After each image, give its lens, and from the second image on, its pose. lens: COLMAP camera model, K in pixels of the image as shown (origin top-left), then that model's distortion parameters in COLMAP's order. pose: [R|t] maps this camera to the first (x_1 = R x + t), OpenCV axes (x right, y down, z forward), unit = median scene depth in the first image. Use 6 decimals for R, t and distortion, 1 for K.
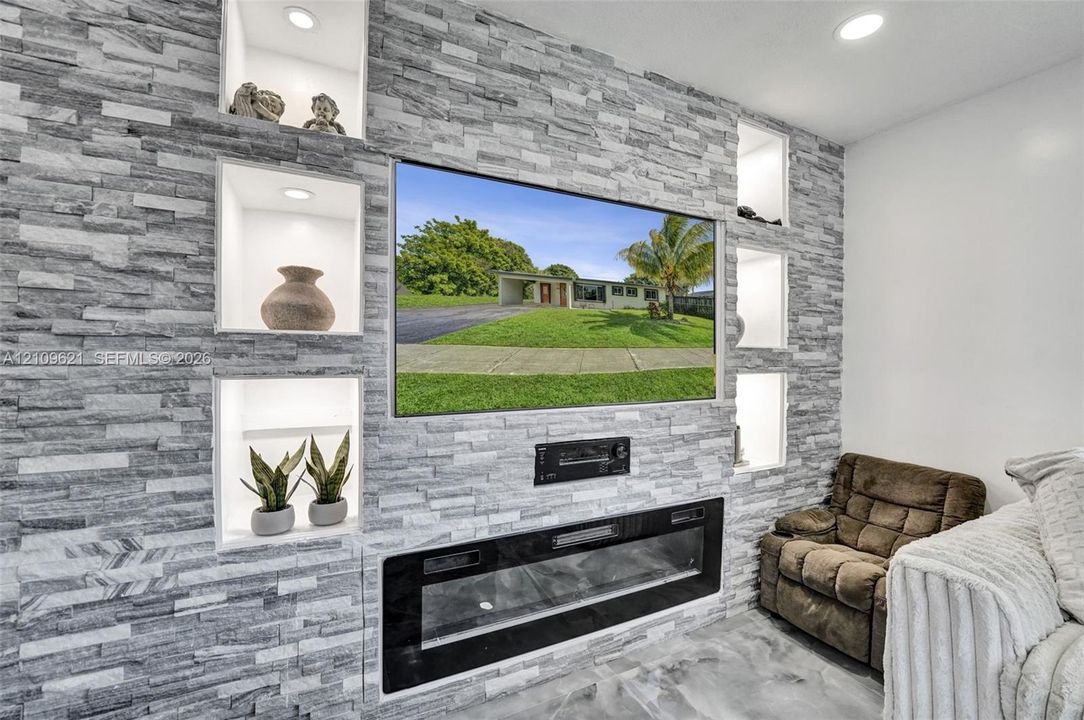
lens RADIAL K [[453.7, 0, 542.0], [0, 453.7, 356.9], [0, 0, 1]] dist [-0.020551, -0.000007]
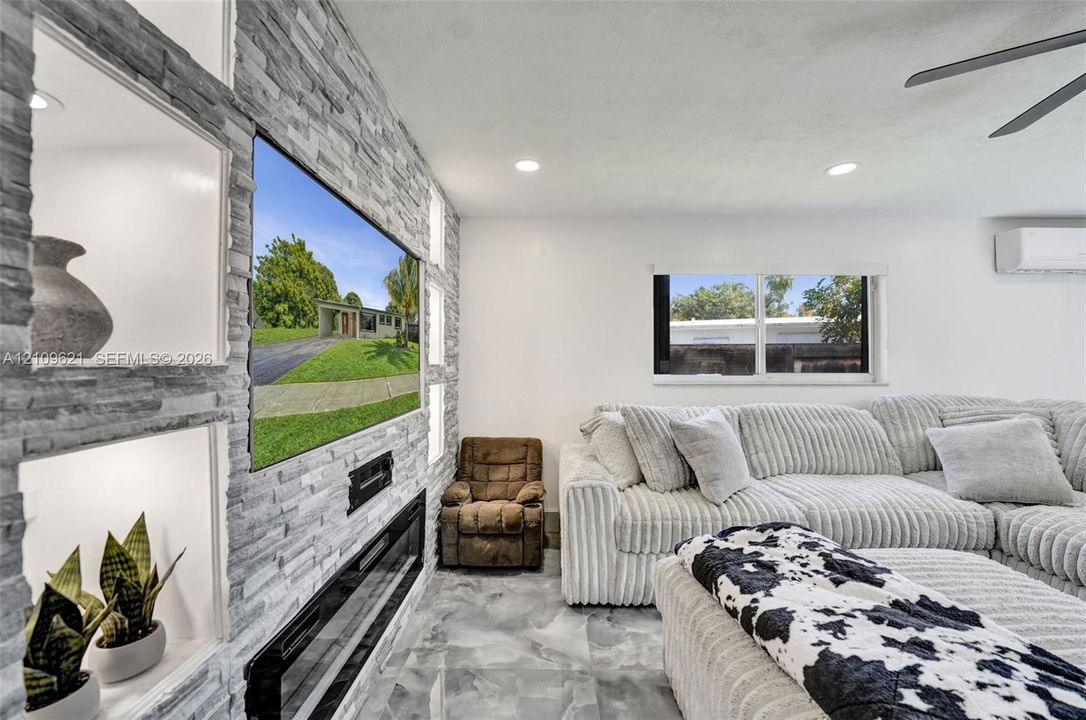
lens RADIAL K [[451.0, 0, 534.1], [0, 451.0, 359.5], [0, 0, 1]] dist [-0.008382, 0.000378]
pose [[0.471040, -0.004491, 0.882100, -0.709477], [0.006395, 0.999978, 0.001676, -0.048209], [-0.882089, 0.004852, 0.471058, 0.218062]]
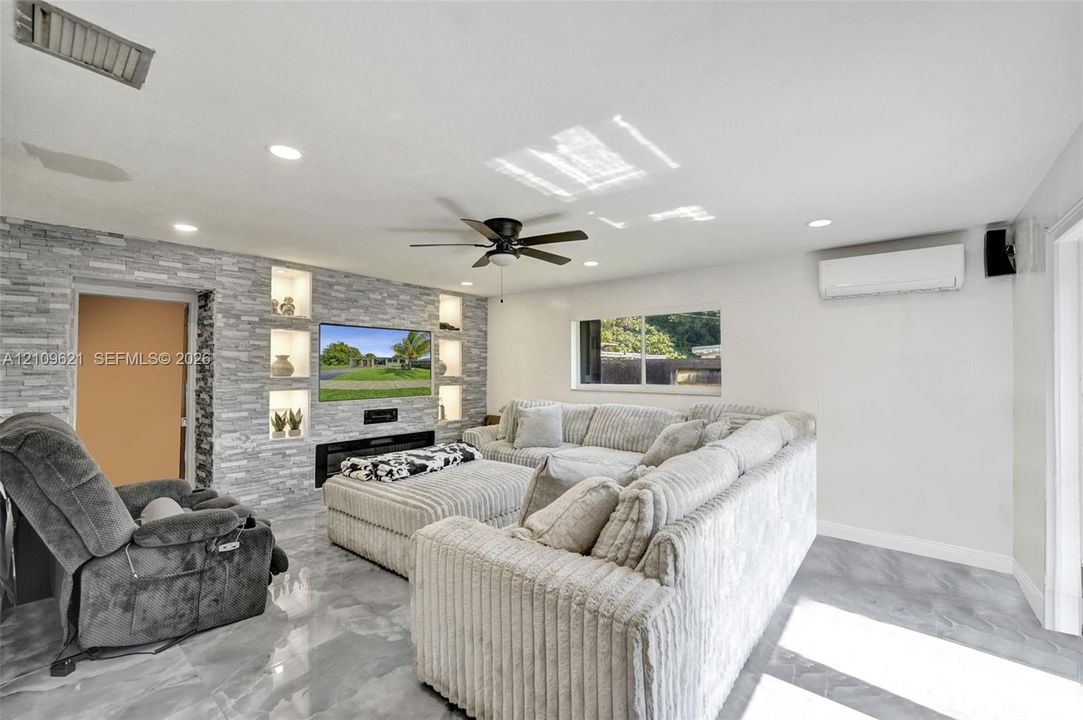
lens RADIAL K [[453.3, 0, 541.5], [0, 453.3, 356.9], [0, 0, 1]] dist [-0.020551, -0.000007]
pose [[0.917077, 0.000767, 0.398710, -0.140991], [0.011184, 0.999555, -0.027647, -0.077871], [-0.398554, 0.029813, 0.916660, -2.444444]]
